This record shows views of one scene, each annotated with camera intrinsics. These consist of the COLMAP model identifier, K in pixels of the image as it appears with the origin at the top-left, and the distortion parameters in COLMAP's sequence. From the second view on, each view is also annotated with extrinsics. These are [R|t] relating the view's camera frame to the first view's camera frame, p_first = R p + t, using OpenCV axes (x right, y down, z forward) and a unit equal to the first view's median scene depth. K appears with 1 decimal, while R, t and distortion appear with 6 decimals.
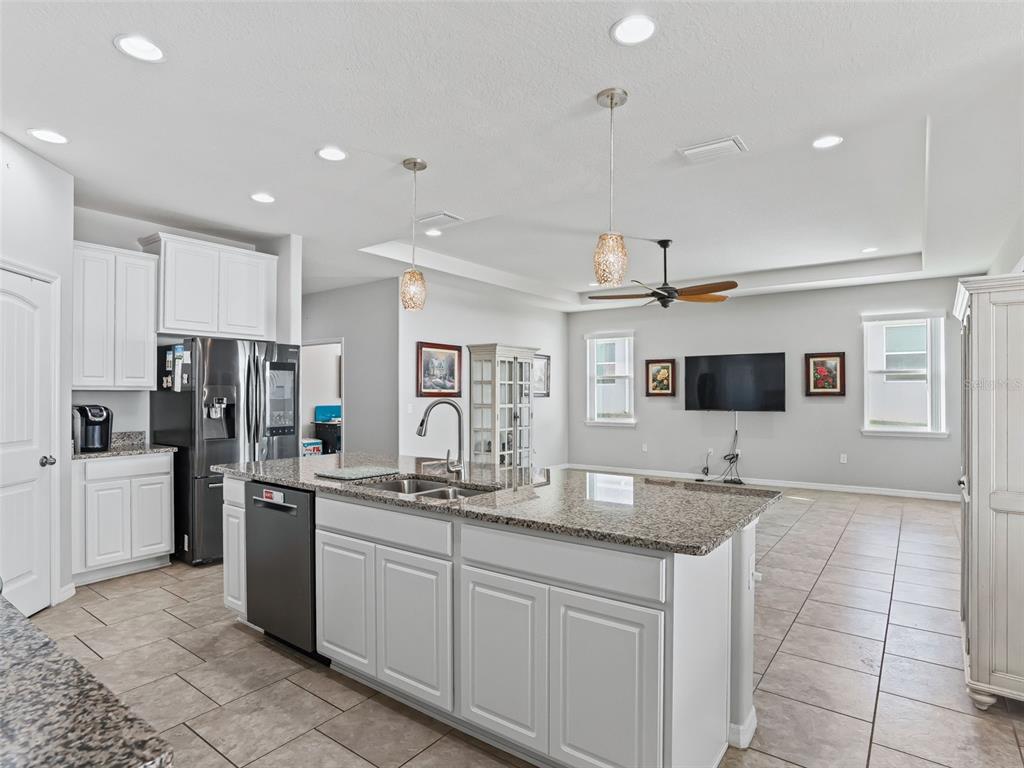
lens RADIAL K [[561.6, 0, 515.0], [0, 561.6, 387.9], [0, 0, 1]] dist [-0.037356, 0.015530]
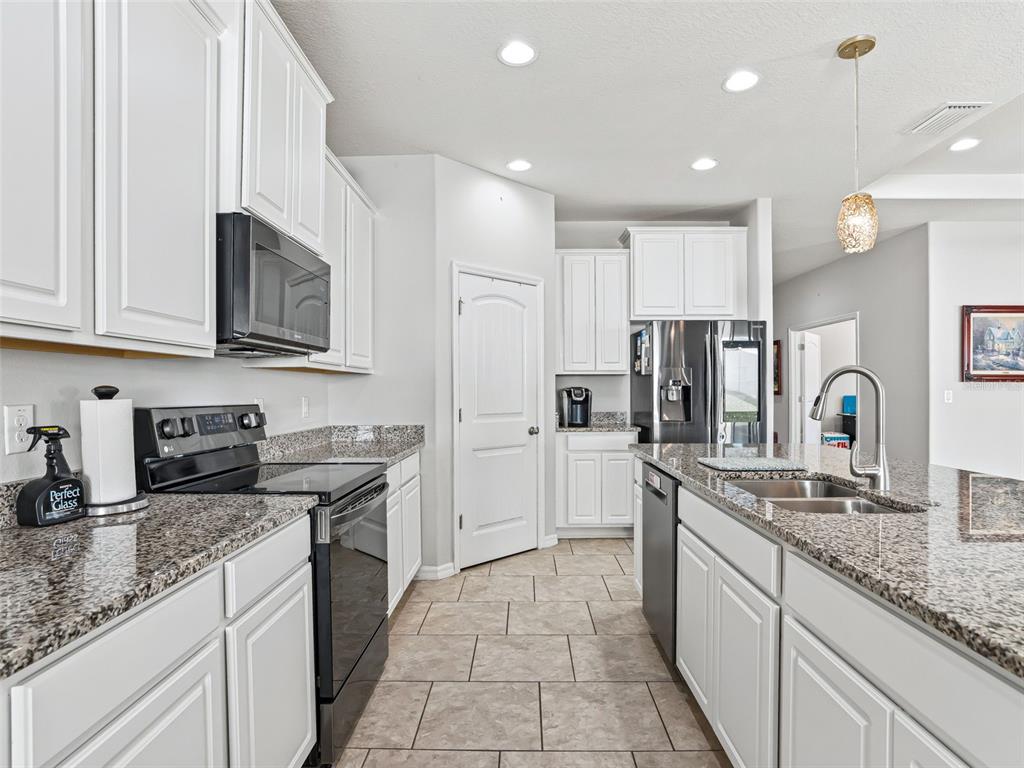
lens RADIAL K [[561.6, 0, 514.8], [0, 561.6, 390.2], [0, 0, 1]] dist [-0.037356, 0.015530]
pose [[0.581938, -0.000253, -0.813233, 0.129103], [0.011748, 0.999898, 0.008096, 0.027569], [0.813148, -0.014266, 0.581882, 0.206220]]
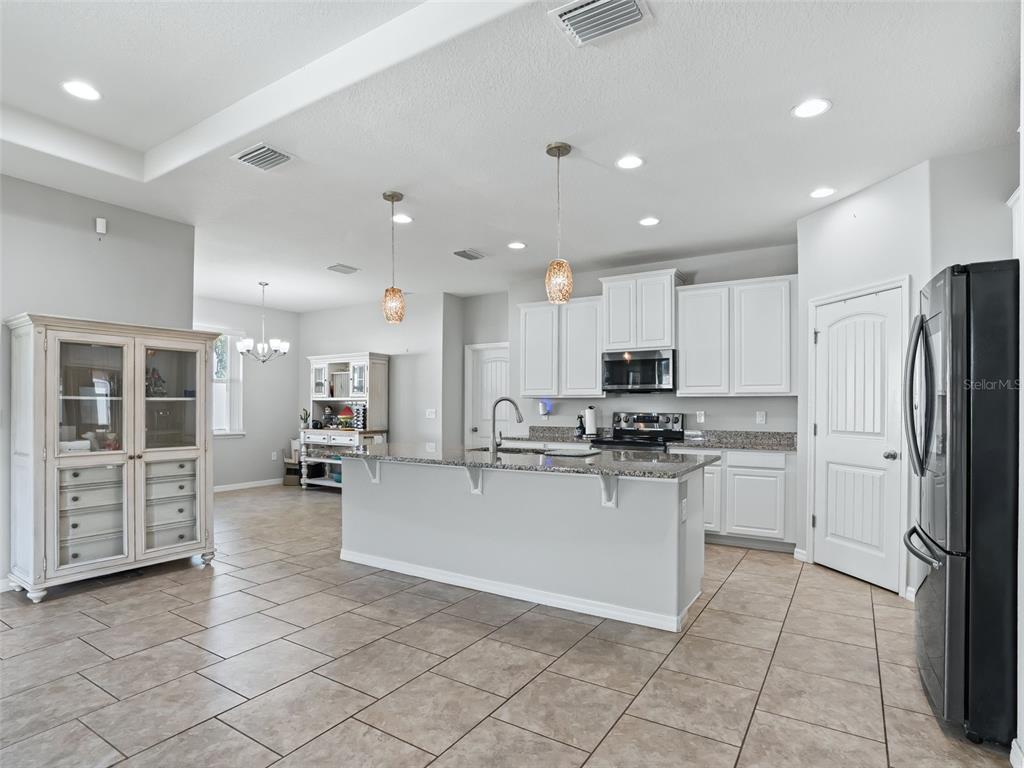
lens RADIAL K [[547.6, 0, 520.8], [0, 547.6, 407.0], [0, 0, 1]] dist [-0.032690, -0.000025]
pose [[-0.997339, 0.000411, -0.072902, -0.043864], [0.001090, 0.999956, -0.009270, 0.040993], [0.072895, -0.009325, -0.997296, 1.754503]]
